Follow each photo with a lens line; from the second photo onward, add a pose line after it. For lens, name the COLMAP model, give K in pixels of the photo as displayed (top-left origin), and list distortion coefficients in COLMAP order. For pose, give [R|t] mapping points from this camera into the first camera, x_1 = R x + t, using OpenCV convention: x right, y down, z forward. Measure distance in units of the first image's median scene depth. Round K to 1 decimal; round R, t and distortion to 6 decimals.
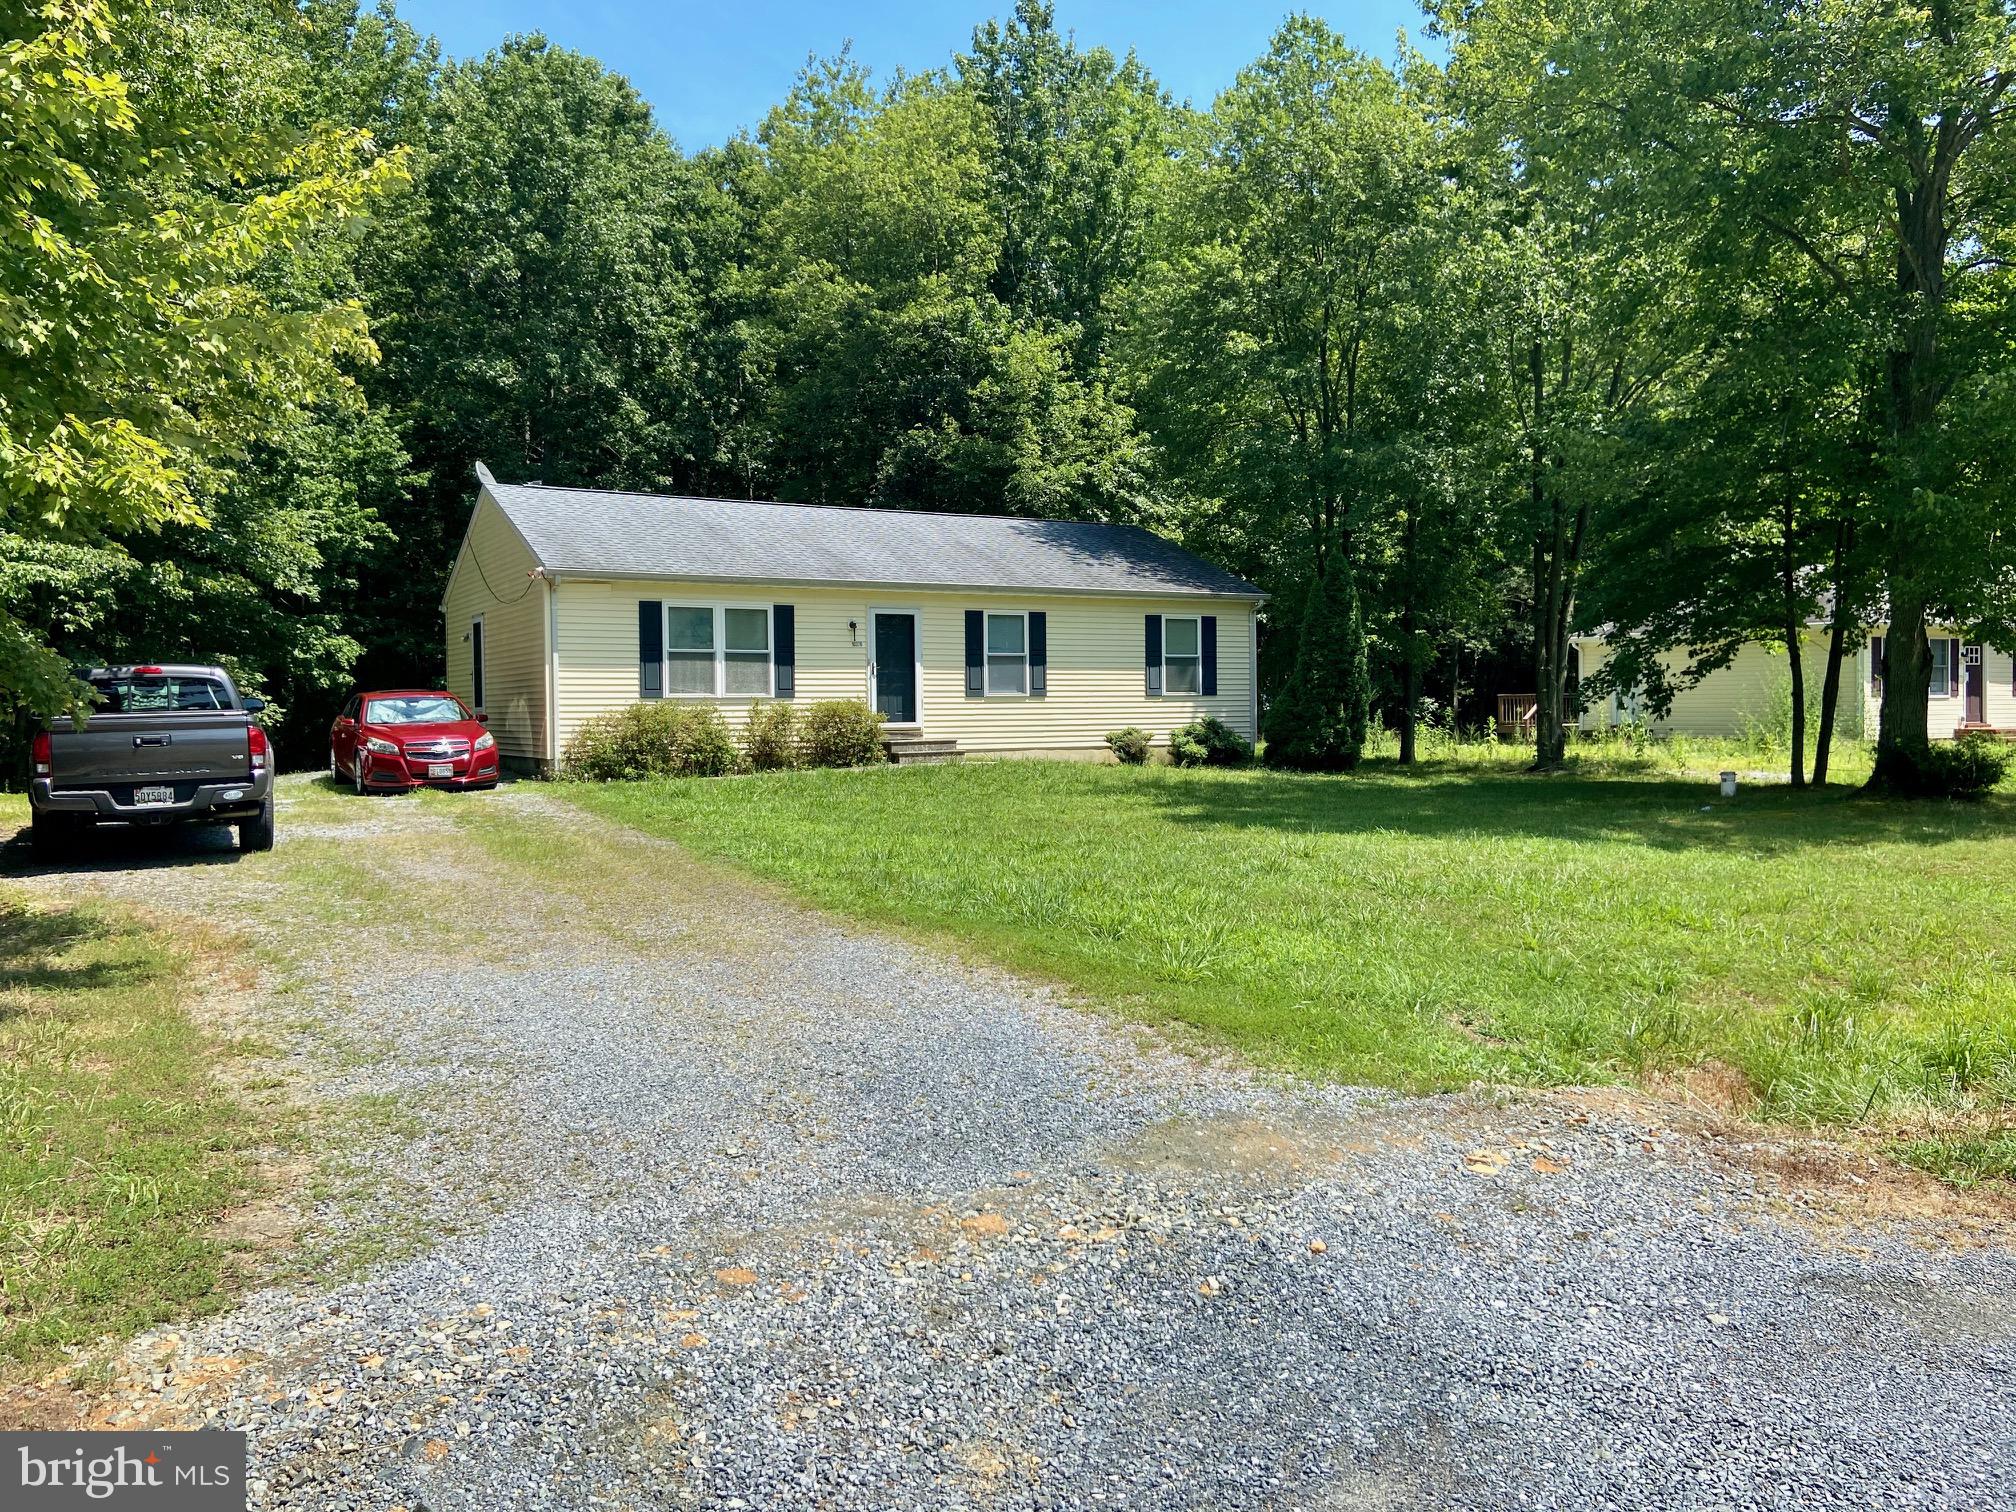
lens RADIAL K [[1551.0, 0, 1008.0], [0, 1551.0, 756.0], [0, 0, 1]] dist [0.008615, -0.000290]
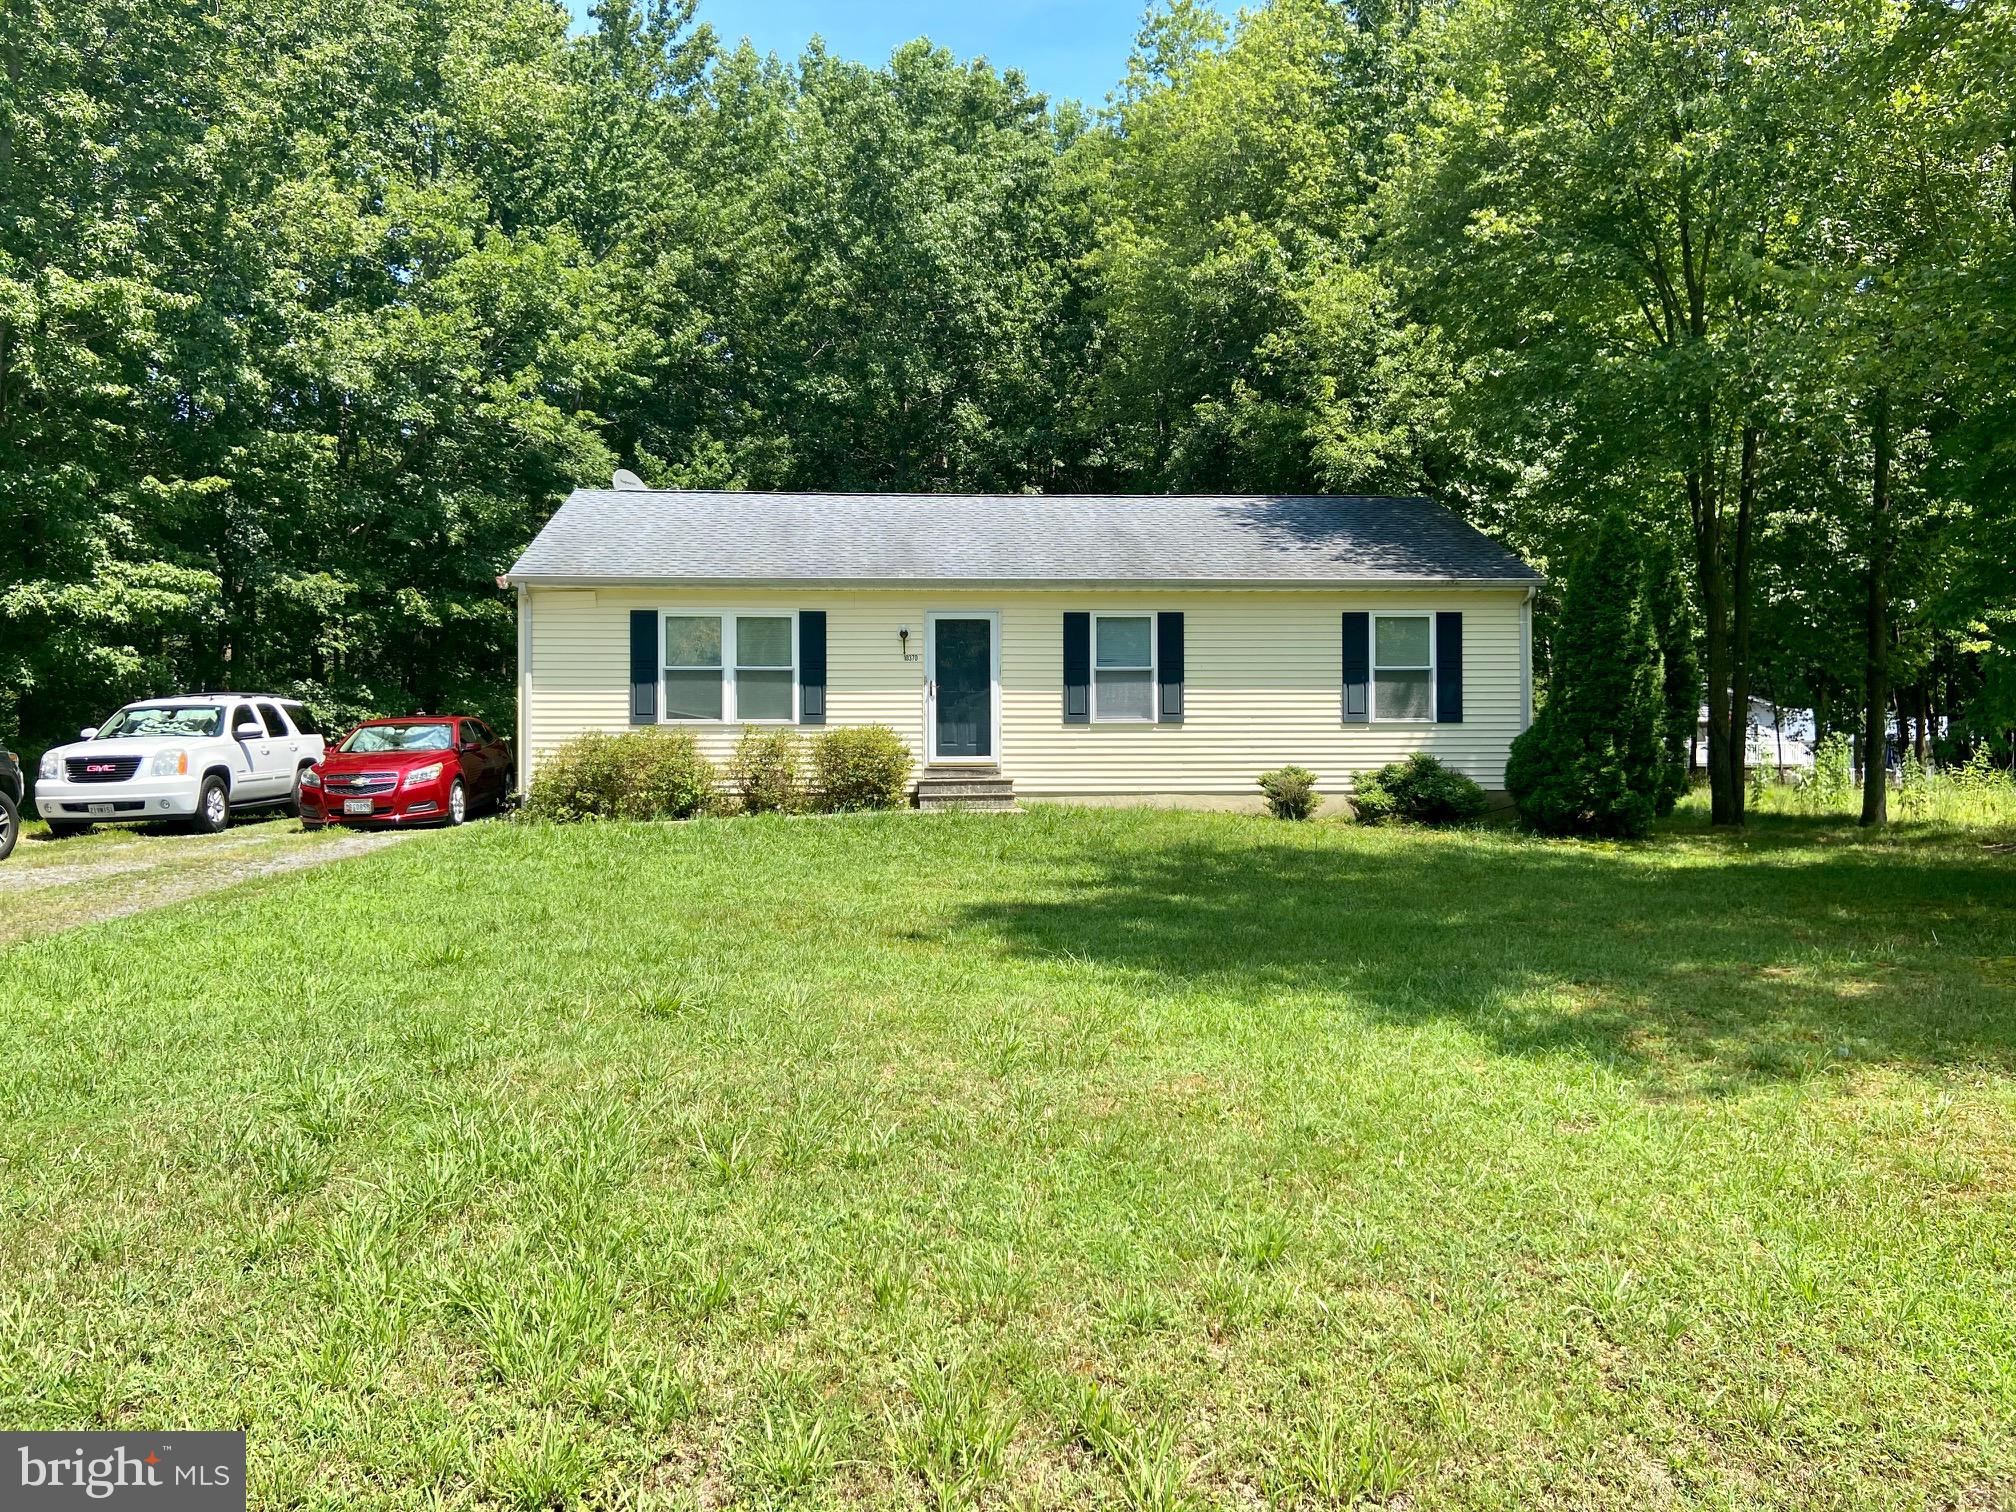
lens RADIAL K [[1509.5, 0, 1005.3], [0, 1509.5, 722.9], [0, 0, 1]] dist [0.097615, -0.156382]
pose [[0.896162, 0.002219, -0.443722, 0.282010], [-0.018393, 0.999314, -0.032149, -0.013696], [0.443346, 0.036972, 0.895588, 0.308081]]
